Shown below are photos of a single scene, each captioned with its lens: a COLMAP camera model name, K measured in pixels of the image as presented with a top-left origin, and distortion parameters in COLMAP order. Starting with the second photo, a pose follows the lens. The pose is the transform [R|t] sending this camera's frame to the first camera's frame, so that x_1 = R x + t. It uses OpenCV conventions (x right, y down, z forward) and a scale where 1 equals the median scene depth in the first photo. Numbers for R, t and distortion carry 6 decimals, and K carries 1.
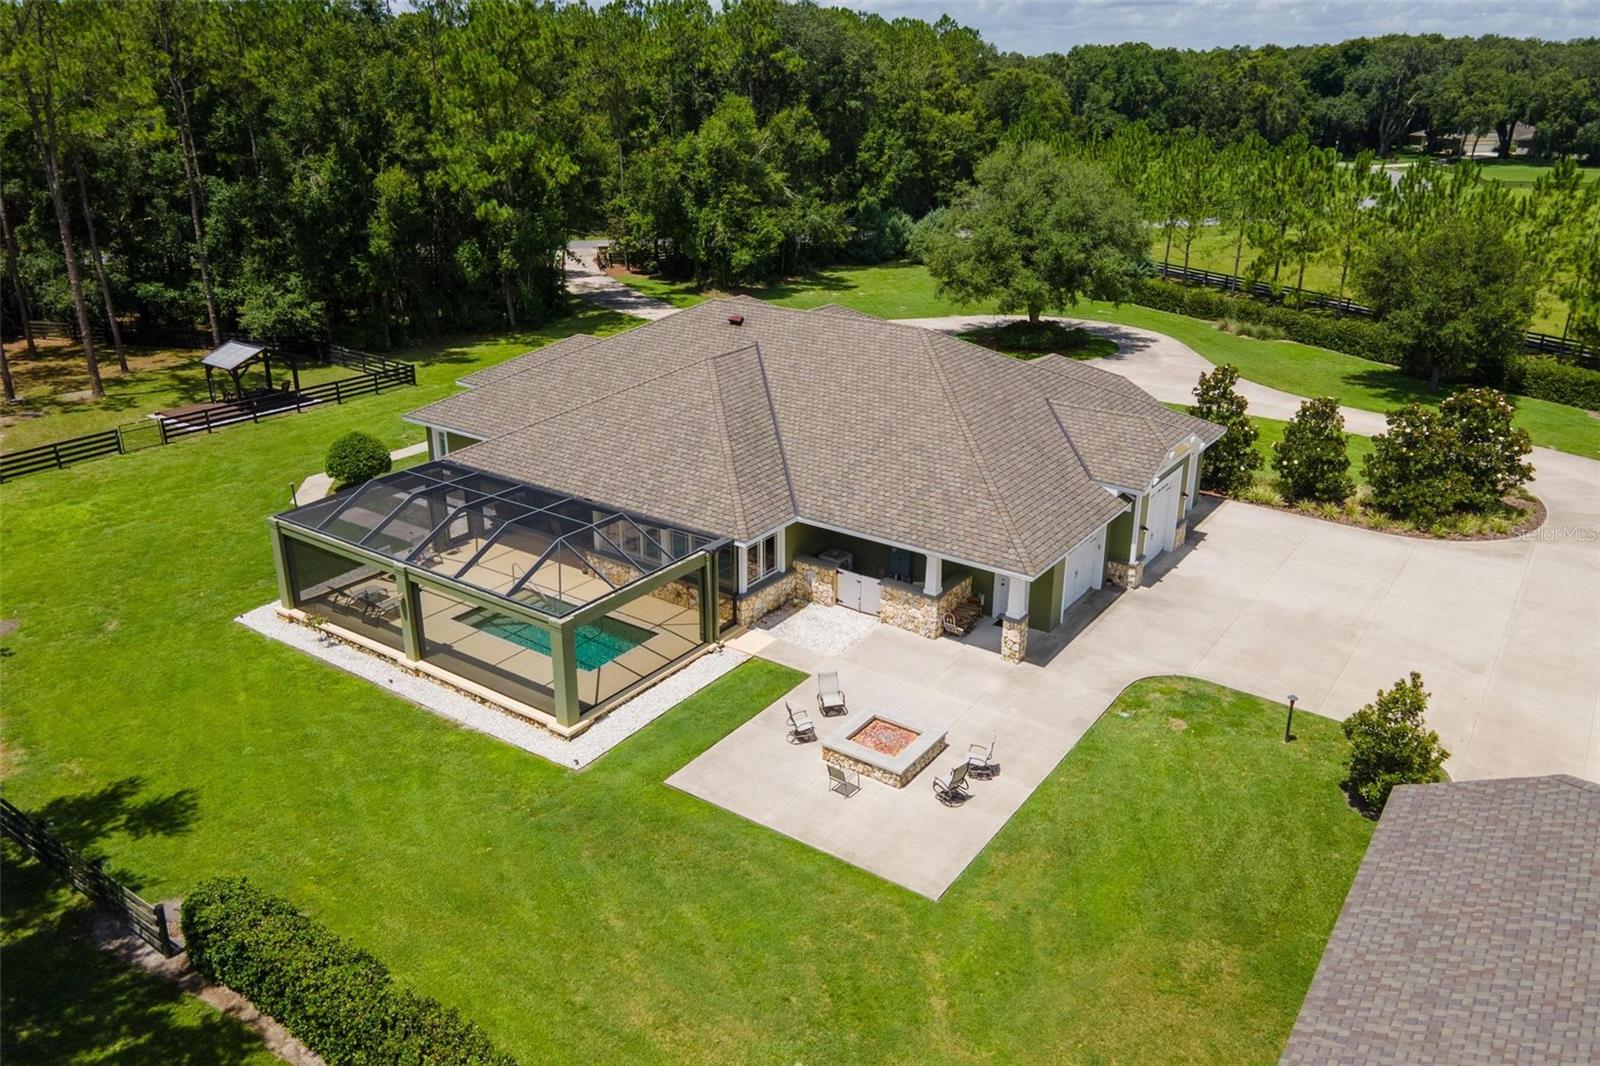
lens RADIAL K [[1153.0, 0, 809.9], [0, 1153.0, 539.0], [0, 0, 1]] dist [0.028268, 0.015660]
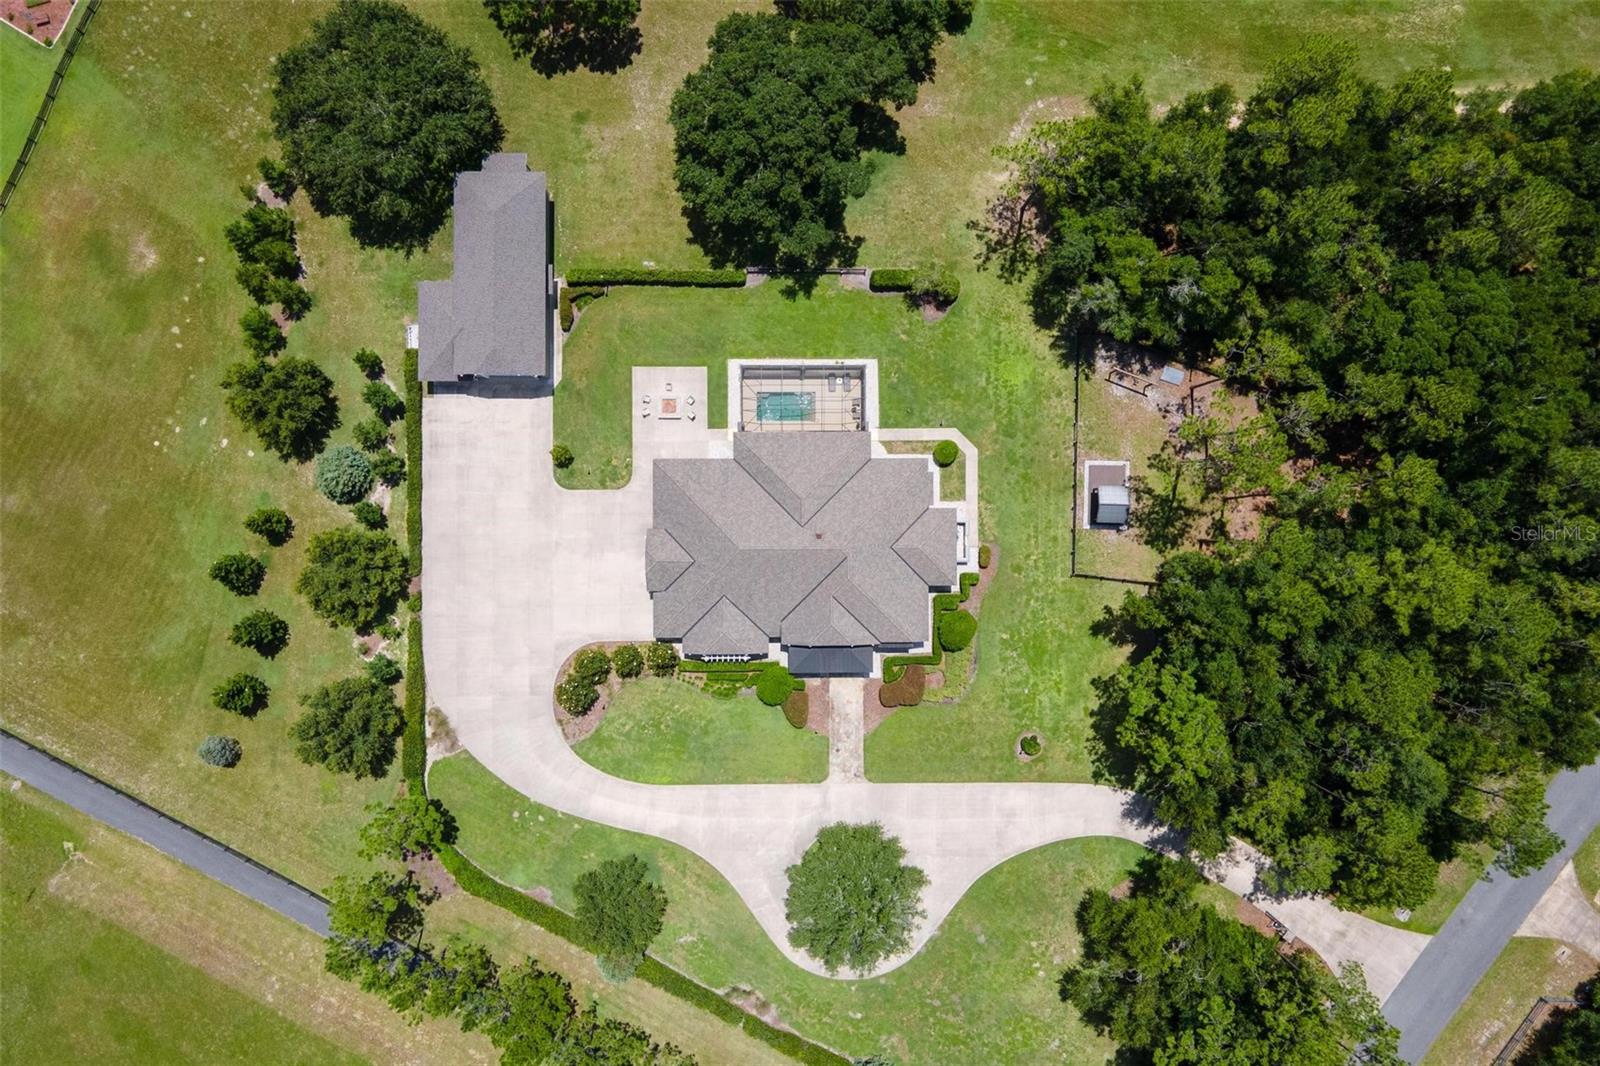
lens RADIAL K [[1153.0, 0, 801.4], [0, 1153.0, 532.7], [0, 0, 1]] dist [0.028268, 0.015660]
pose [[-0.818190, 0.574282, -0.027656, 0.043823], [-0.231865, -0.285562, 0.929888, -3.168749], [0.526121, 0.767238, 0.366800, 0.084766]]
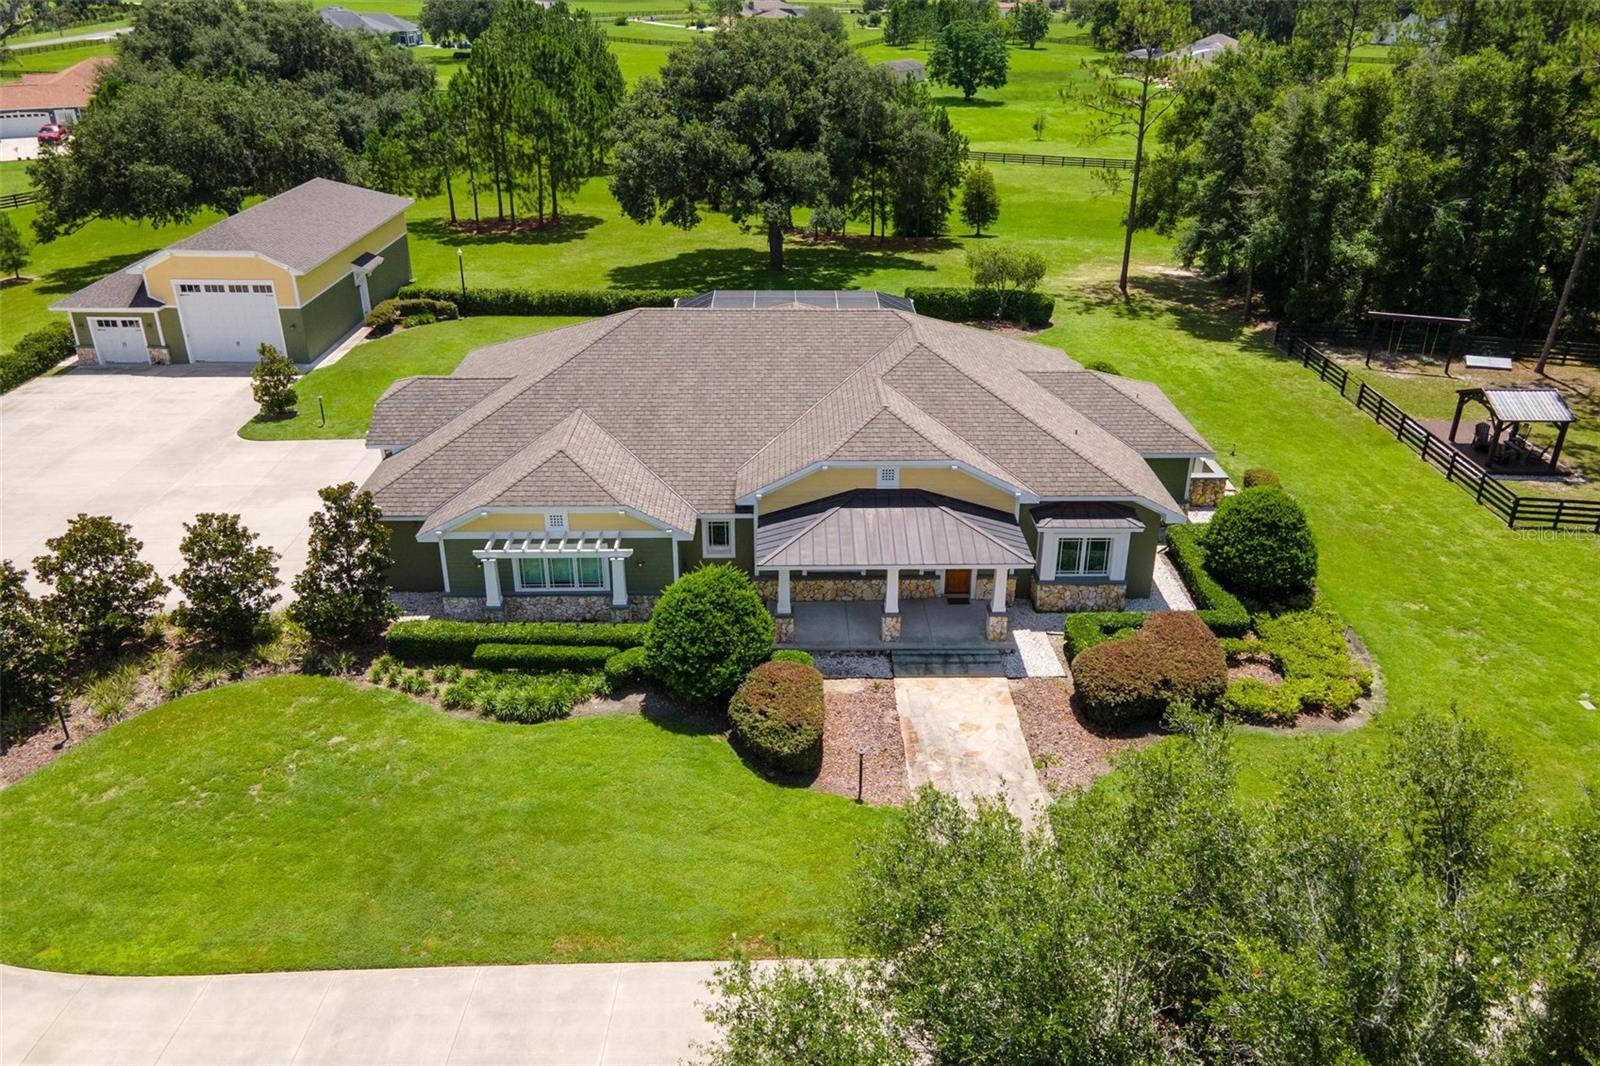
lens RADIAL K [[1153.0, 0, 810.3], [0, 1153.0, 525.9], [0, 0, 1]] dist [0.028268, 0.015660]
pose [[-0.806033, 0.245785, -0.538424, 0.689239], [-0.230931, 0.707000, 0.668447, -0.930832], [0.544960, 0.663130, -0.513106, 2.070654]]
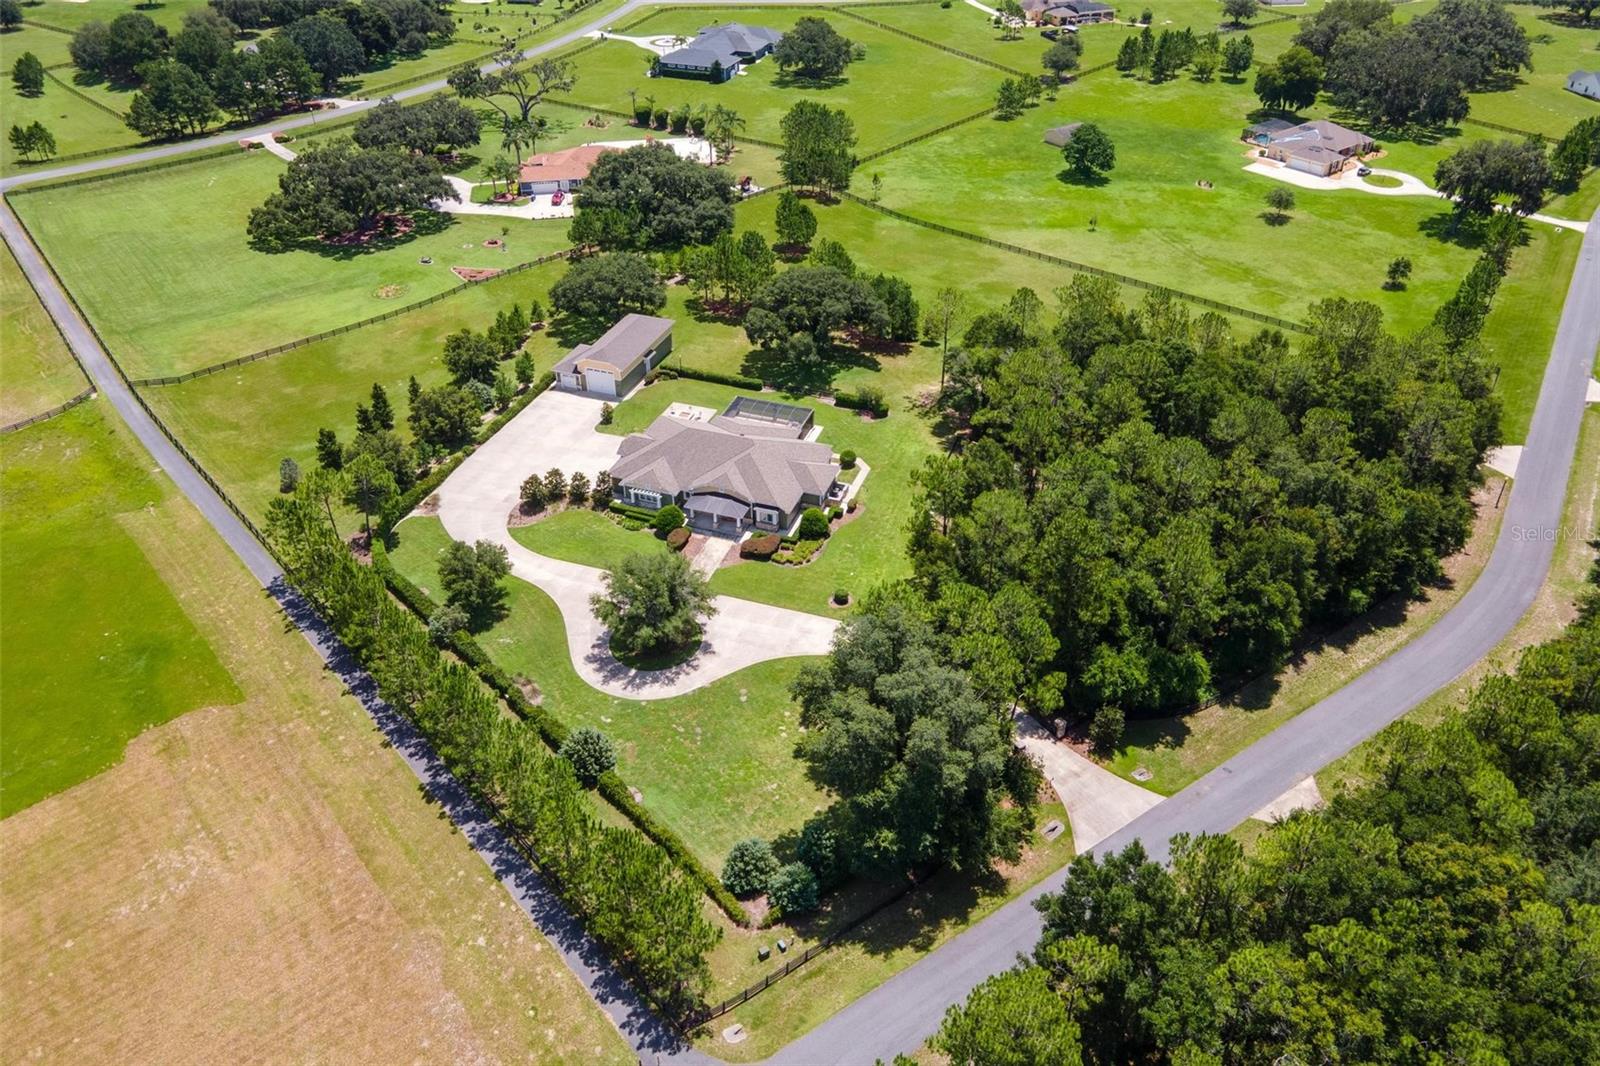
lens RADIAL K [[1153.0, 0, 828.0], [0, 1153.0, 463.3], [0, 0, 1]] dist [0.028268, 0.015660]
pose [[-0.958063, 0.135769, -0.252352, 0.763262], [-0.123219, 0.599875, 0.790548, -3.860924], [0.258711, 0.788490, -0.557989, 4.016743]]
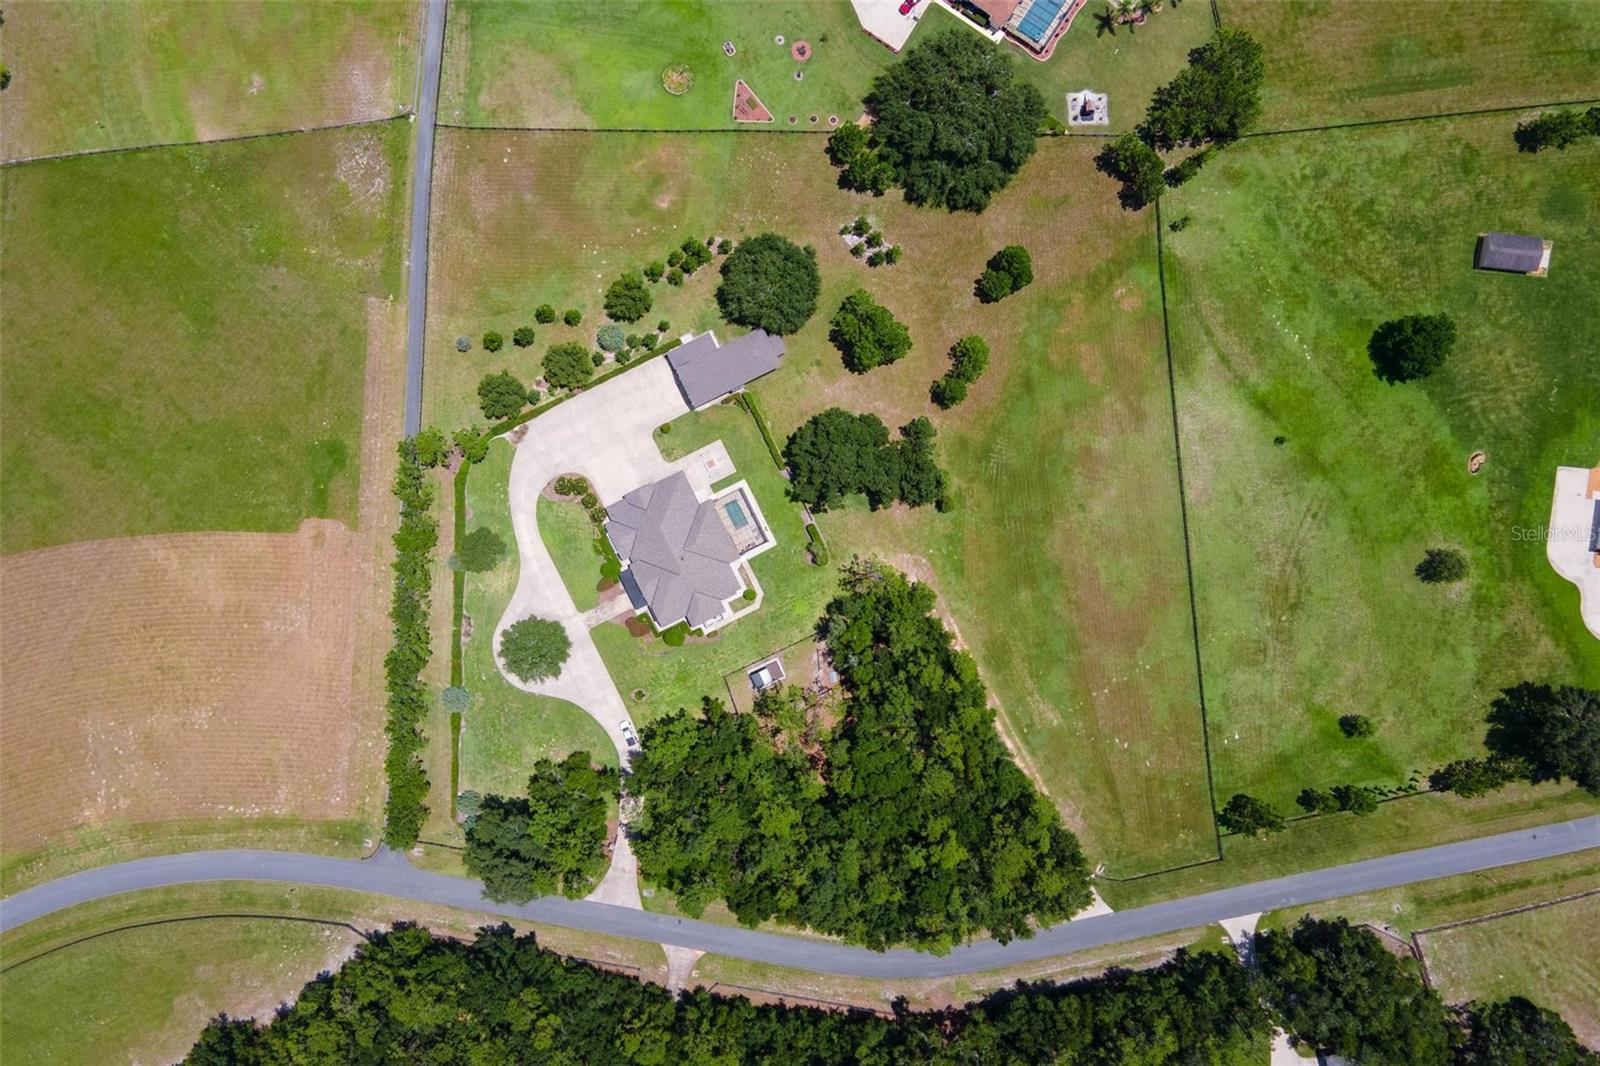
lens RADIAL K [[1153.0, 0, 827.1], [0, 1153.0, 482.5], [0, 0, 1]] dist [0.028268, 0.015660]
pose [[-0.875972, -0.481269, -0.032458, -0.383672], [0.150541, -0.336692, 0.929503, -6.176094], [-0.458269, 0.809332, 0.367384, -1.920757]]
